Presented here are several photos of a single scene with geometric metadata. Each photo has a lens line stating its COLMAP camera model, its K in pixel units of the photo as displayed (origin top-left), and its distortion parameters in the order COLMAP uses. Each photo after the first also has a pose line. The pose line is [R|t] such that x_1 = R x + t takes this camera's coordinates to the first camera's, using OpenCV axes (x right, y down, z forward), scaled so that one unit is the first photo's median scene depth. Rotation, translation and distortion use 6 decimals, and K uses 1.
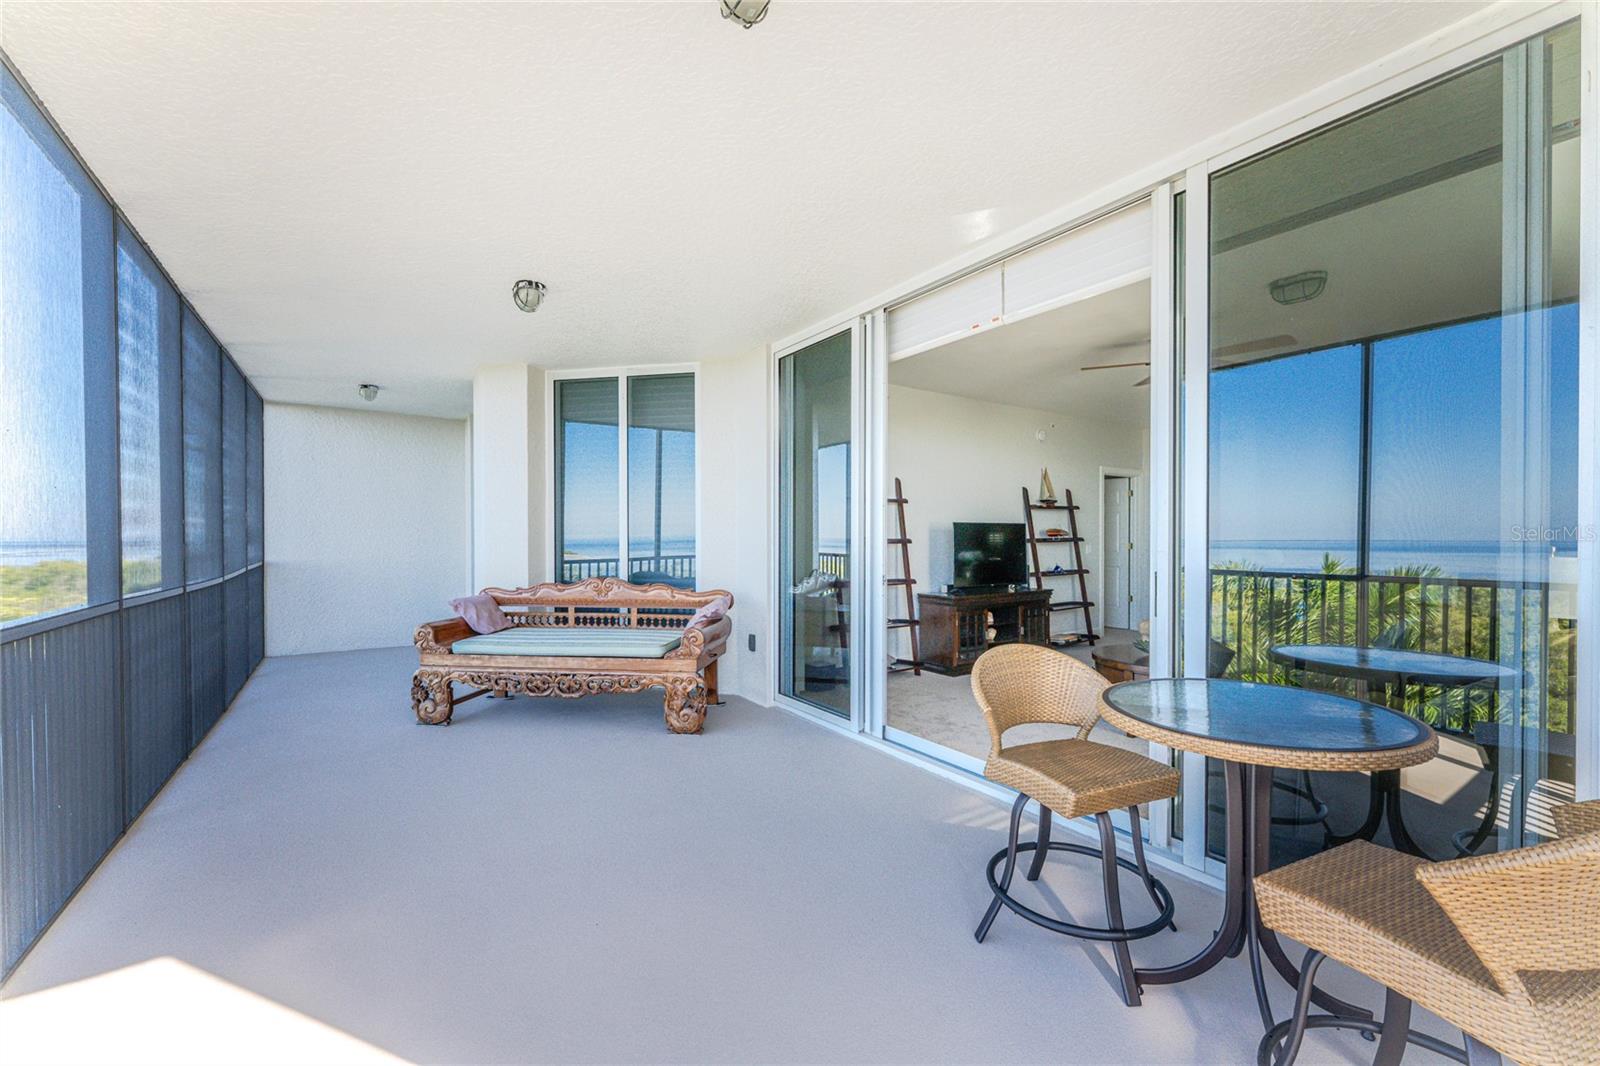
lens RADIAL K [[658.5, 0, 793.3], [0, 658.5, 543.6], [0, 0, 1]] dist [-0.002642, -0.000807]
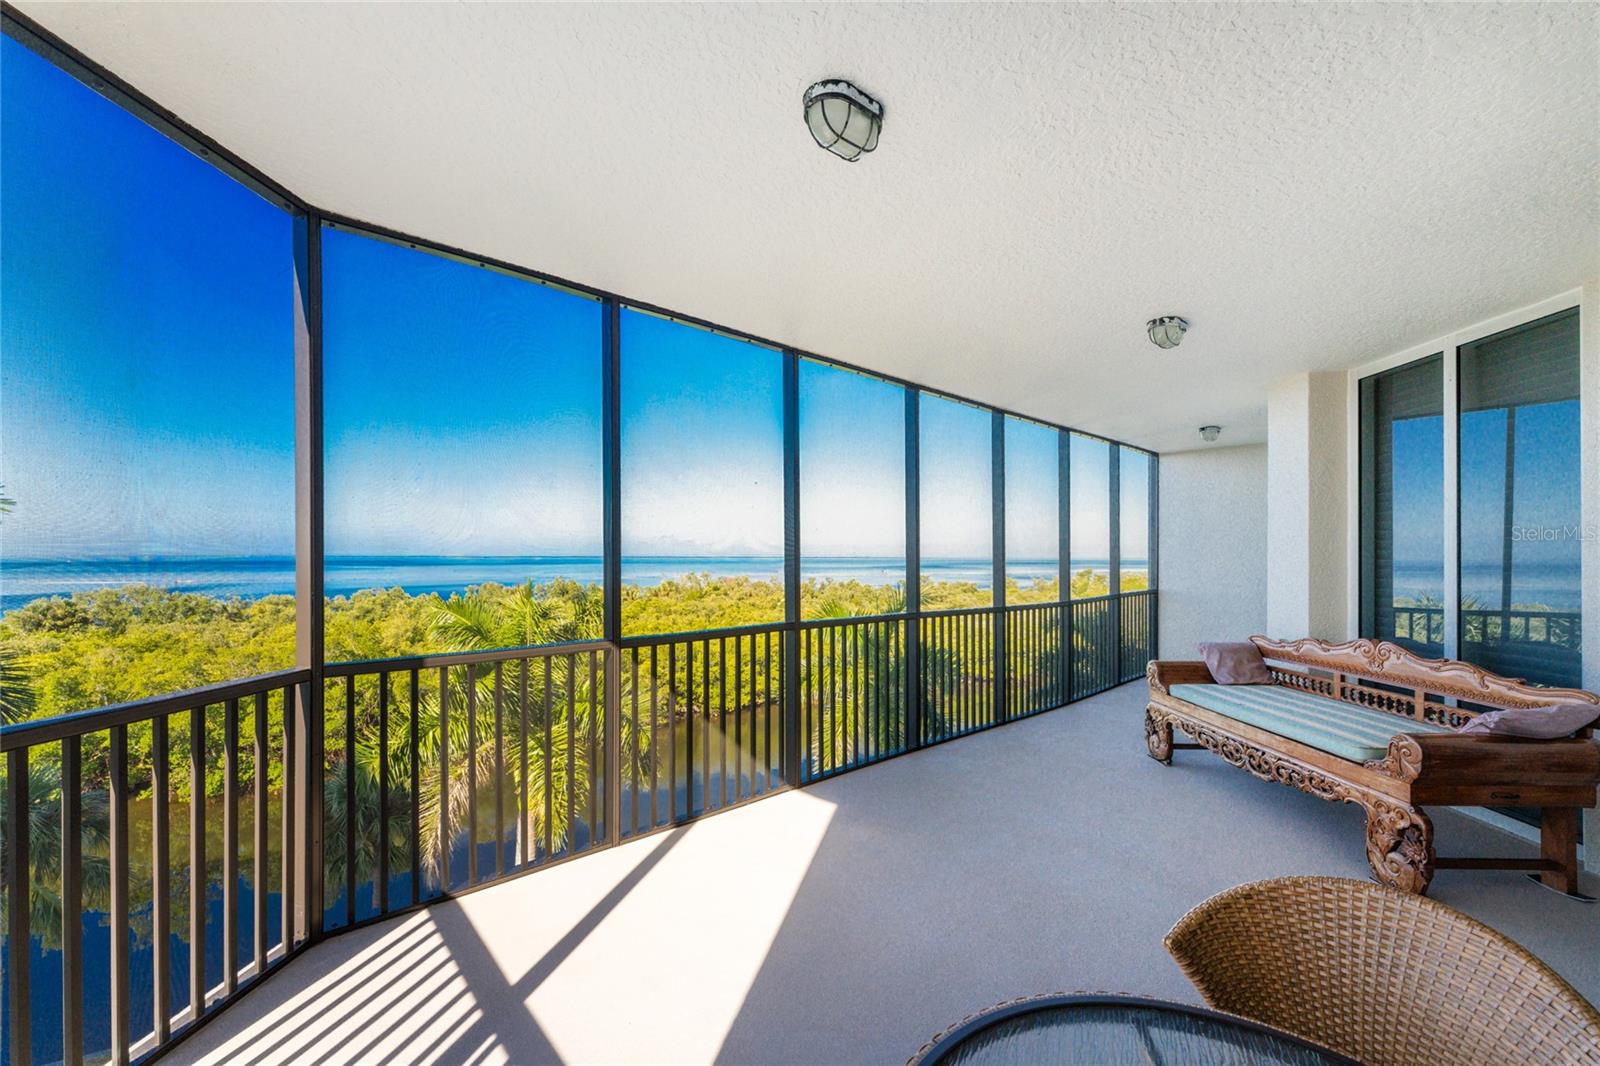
lens RADIAL K [[658.5, 0, 793.3], [0, 658.5, 543.6], [0, 0, 1]] dist [-0.002642, -0.000807]
pose [[0.125838, -0.011603, -0.991983, 0.405315], [-0.016920, 0.999761, -0.013841, -0.040012], [0.991907, 0.018526, 0.125611, 0.297742]]
